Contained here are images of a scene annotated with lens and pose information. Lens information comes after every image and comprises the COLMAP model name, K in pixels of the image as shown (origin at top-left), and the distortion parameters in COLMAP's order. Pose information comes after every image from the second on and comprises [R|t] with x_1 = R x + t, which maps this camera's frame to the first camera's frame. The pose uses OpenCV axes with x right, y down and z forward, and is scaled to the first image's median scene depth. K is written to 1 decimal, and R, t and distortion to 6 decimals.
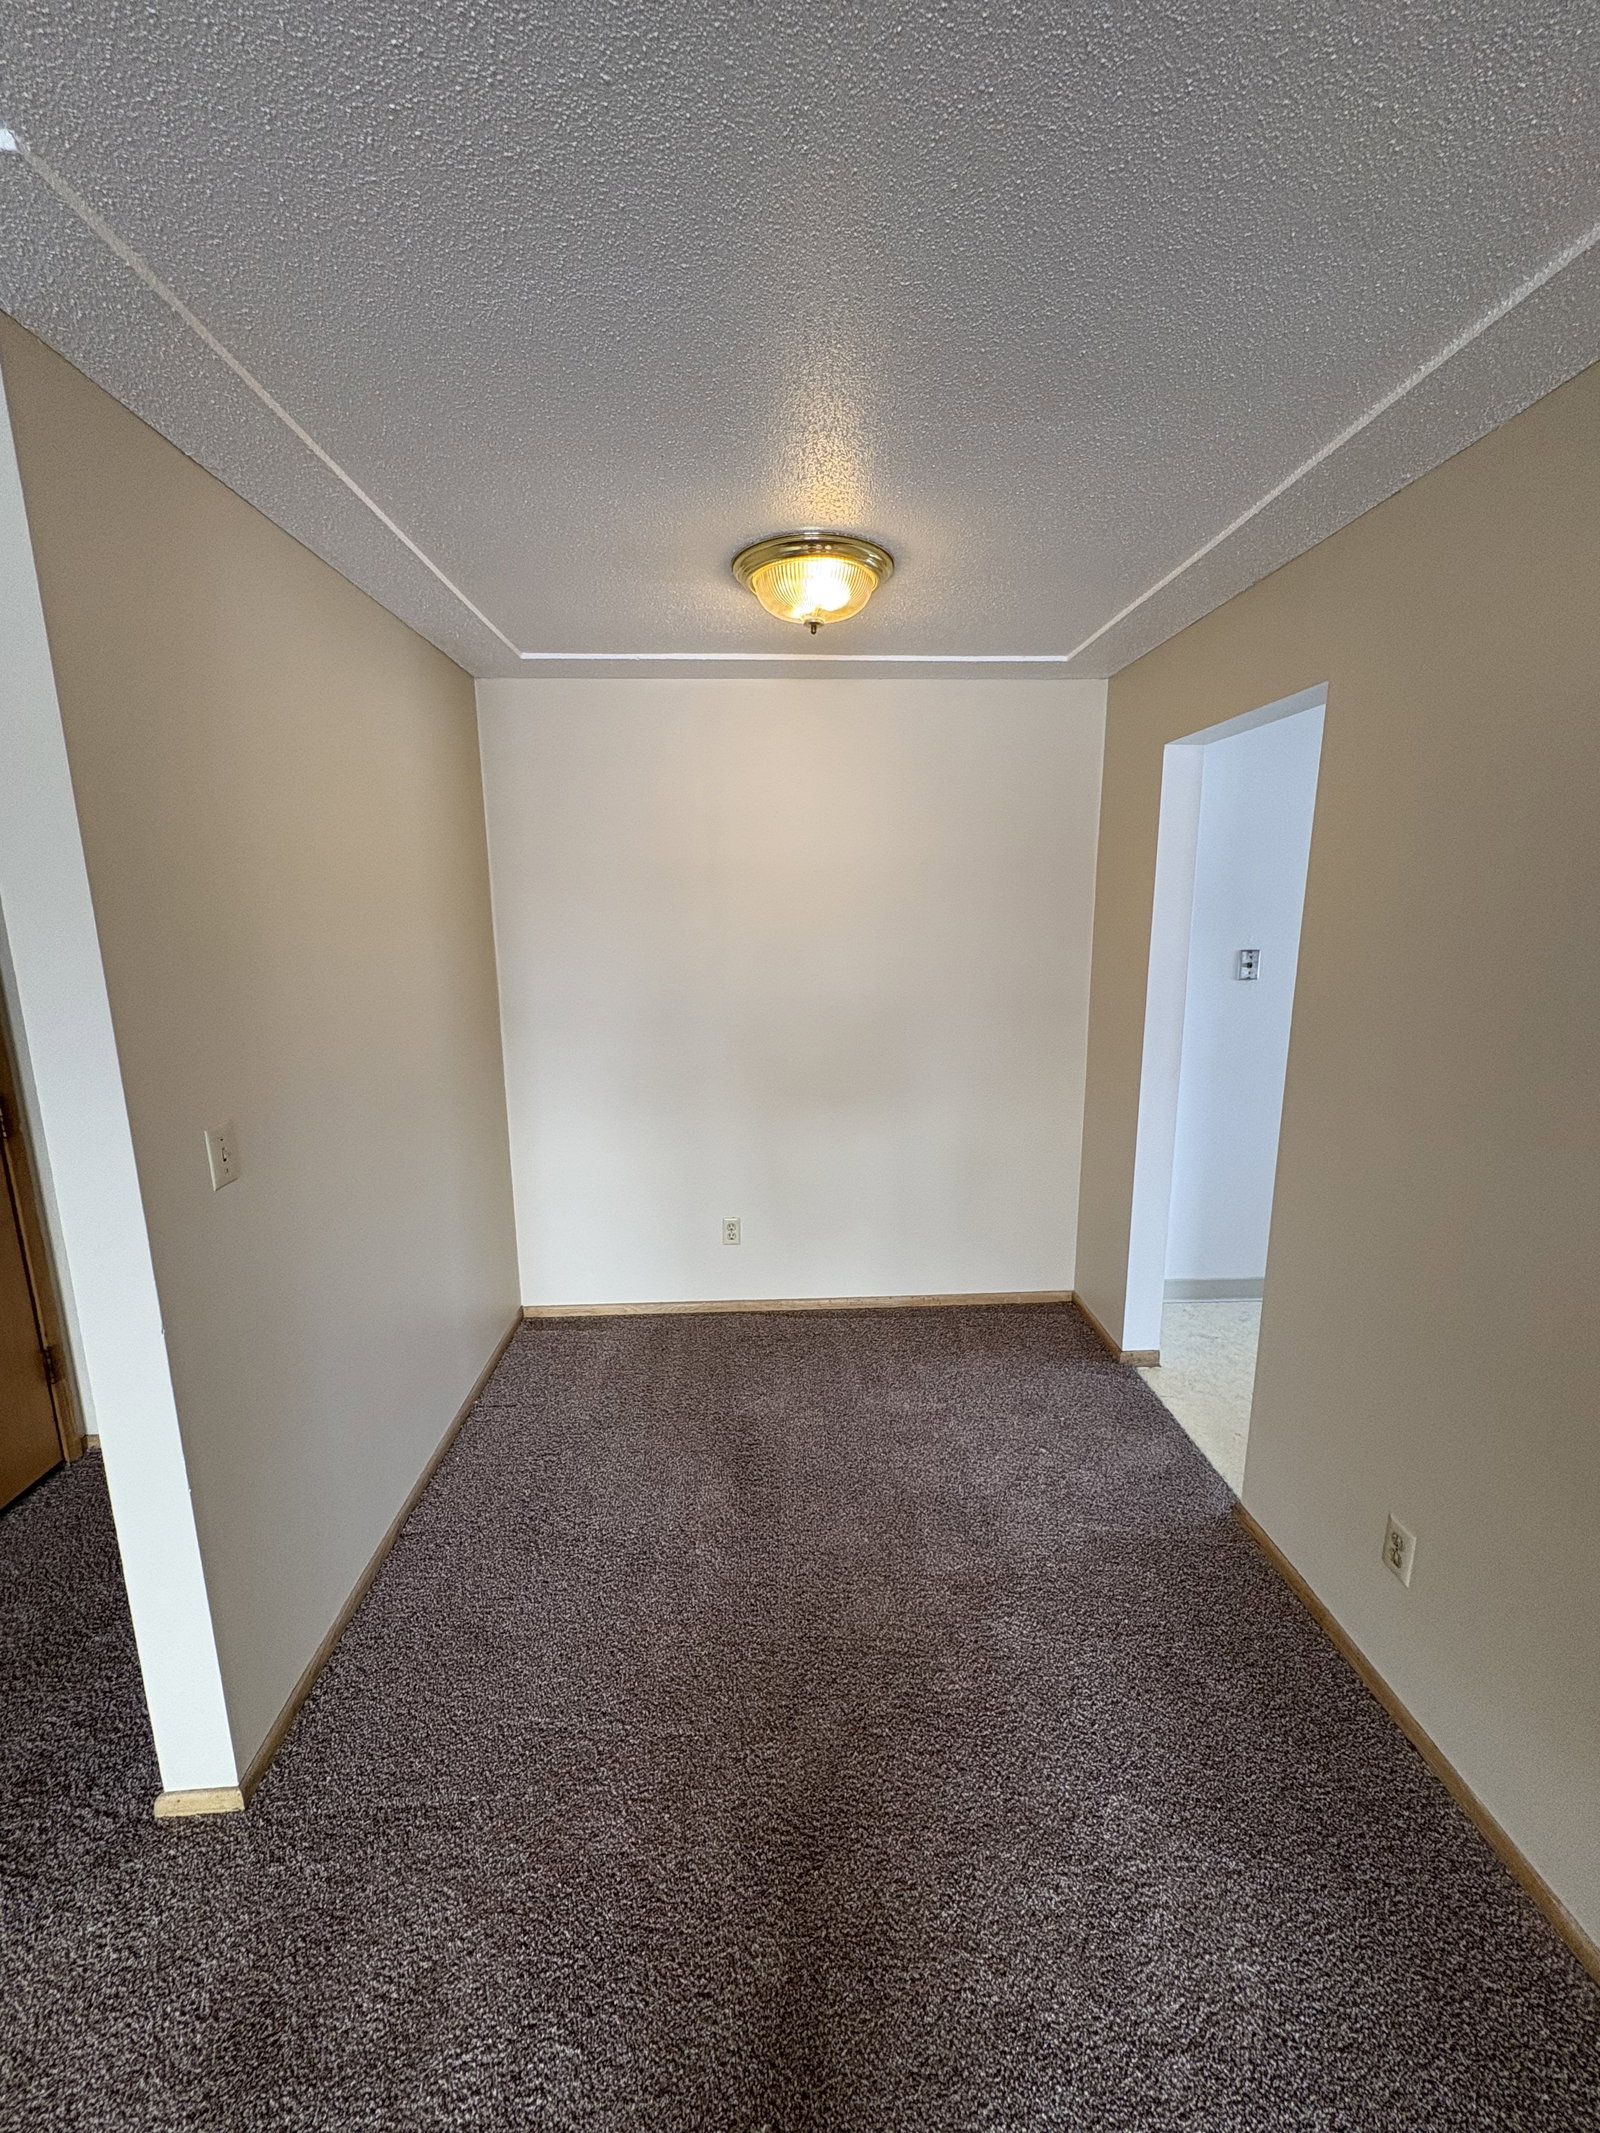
lens RADIAL K [[850.2, 0, 798.3], [0, 850.2, 1072.5], [0, 0, 1]] dist [0.000350, 0.000128]
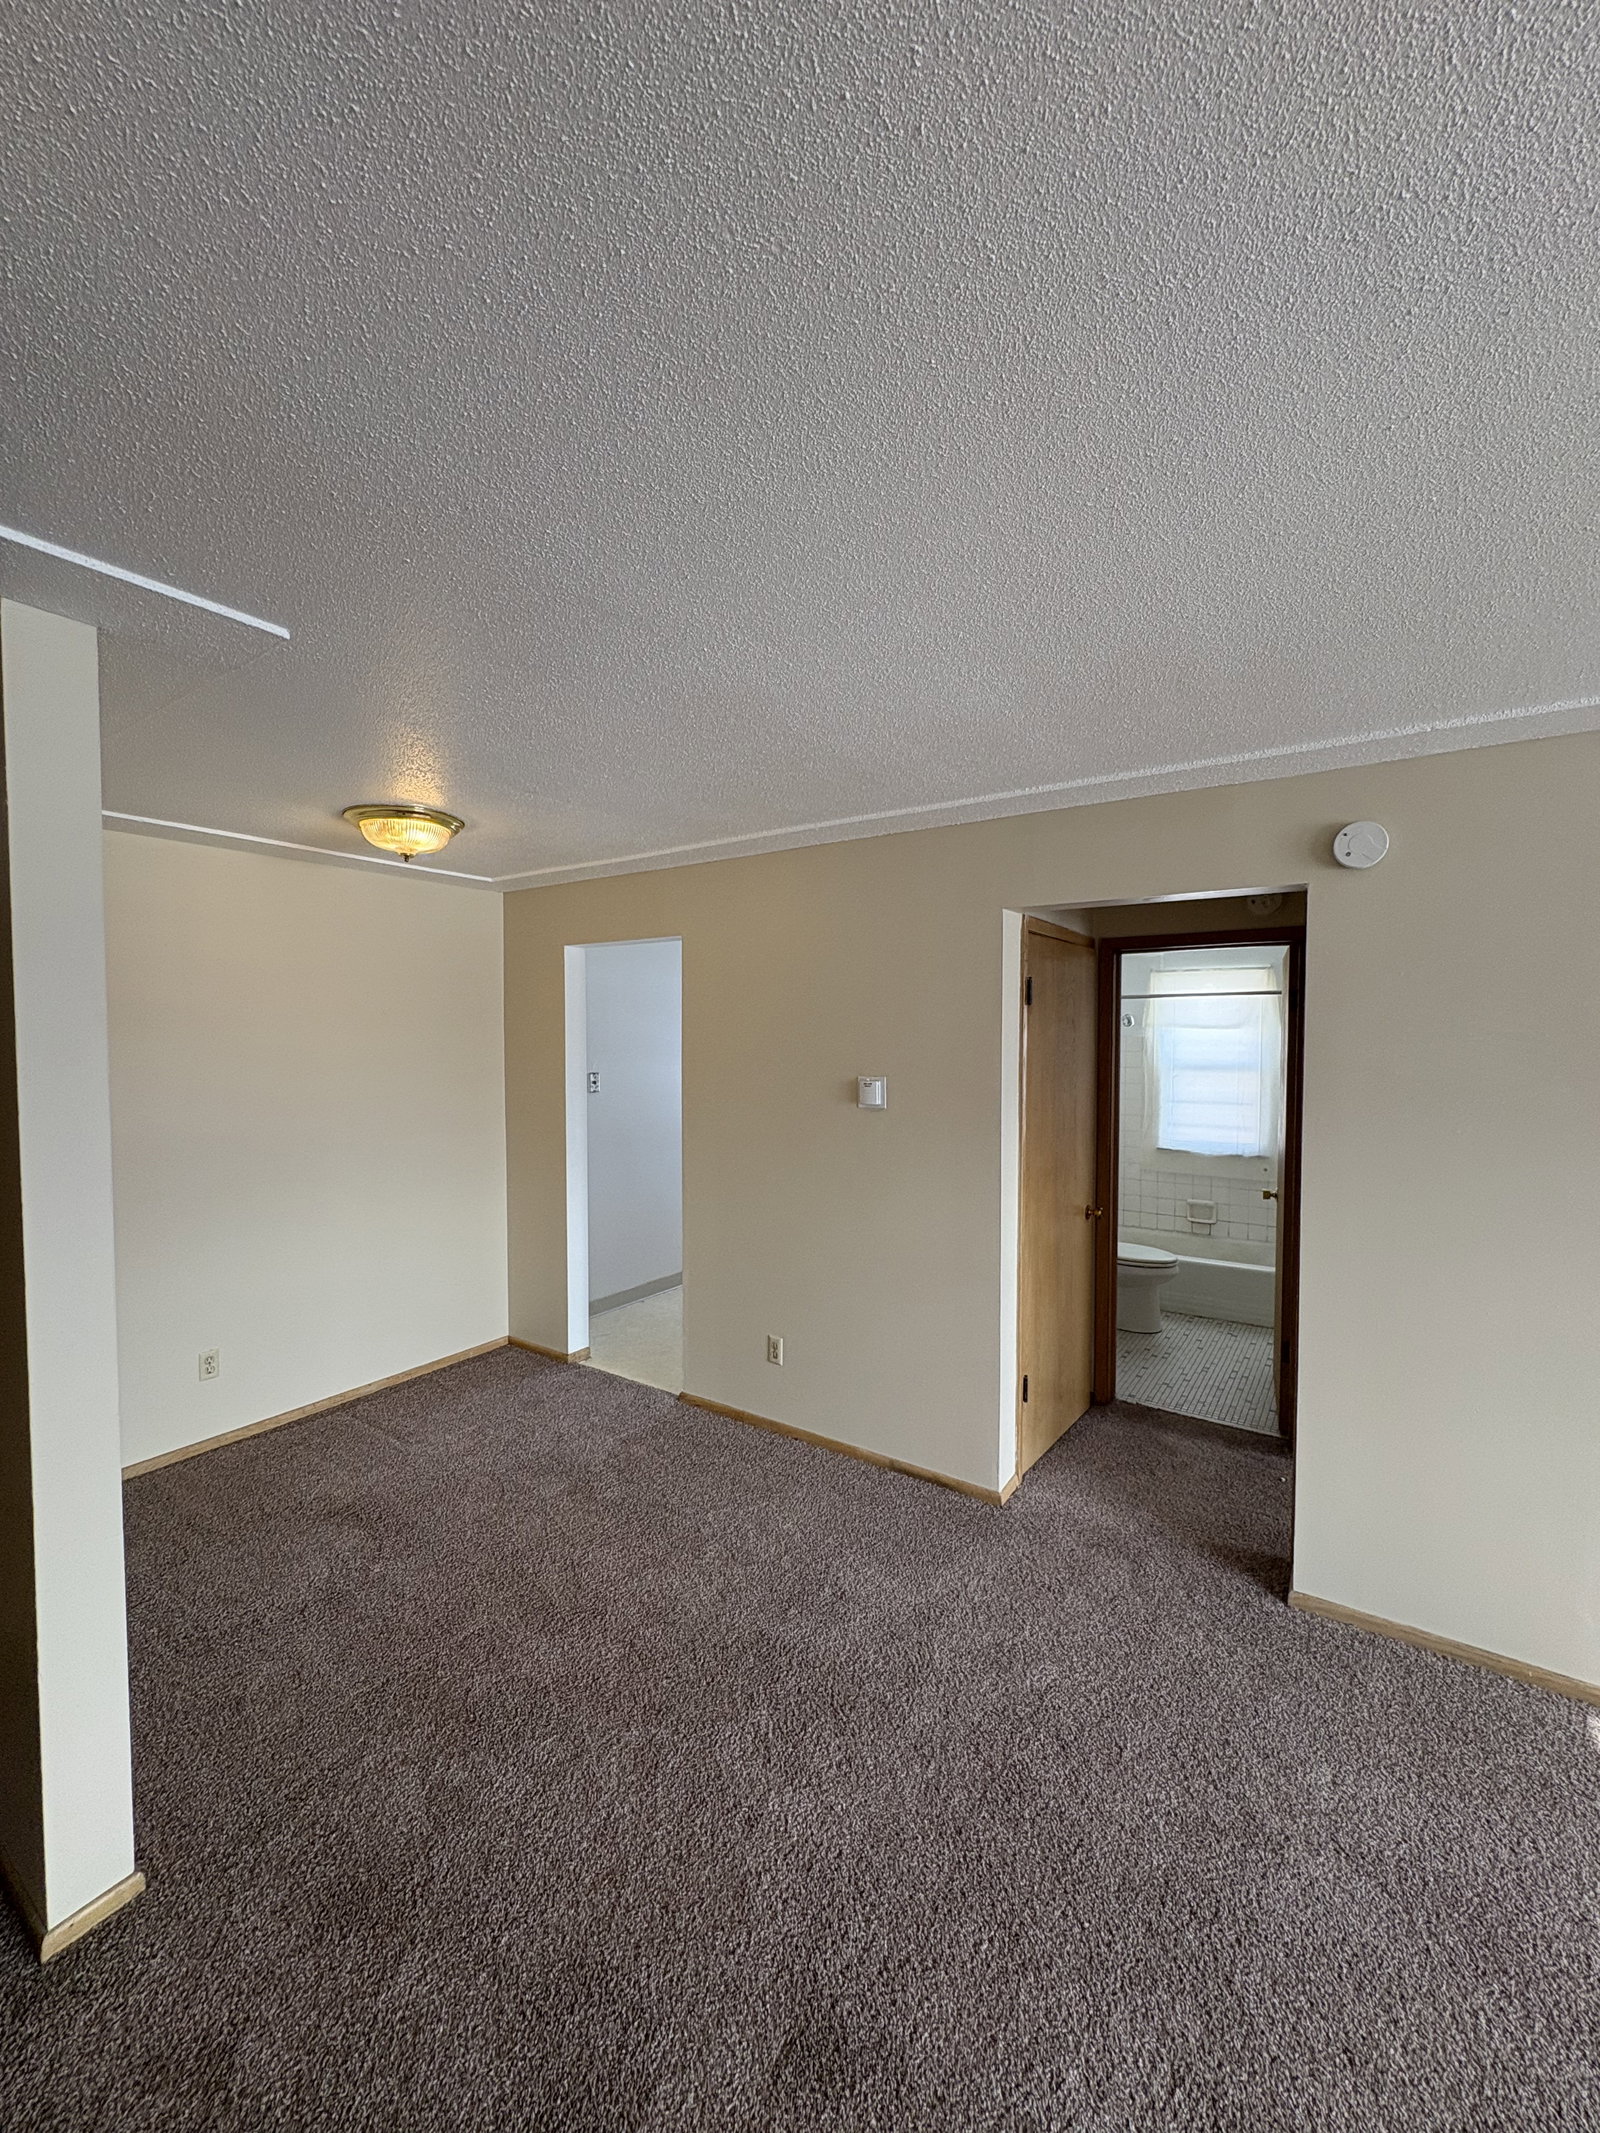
lens RADIAL K [[850.2, 0, 797.6], [0, 850.2, 1072.4], [0, 0, 1]] dist [0.000350, 0.000128]
pose [[0.602319, -0.026903, 0.797802, -0.574459], [0.156185, 0.984087, -0.084731, 0.052275], [-0.782827, 0.175640, 0.596936, -0.256104]]
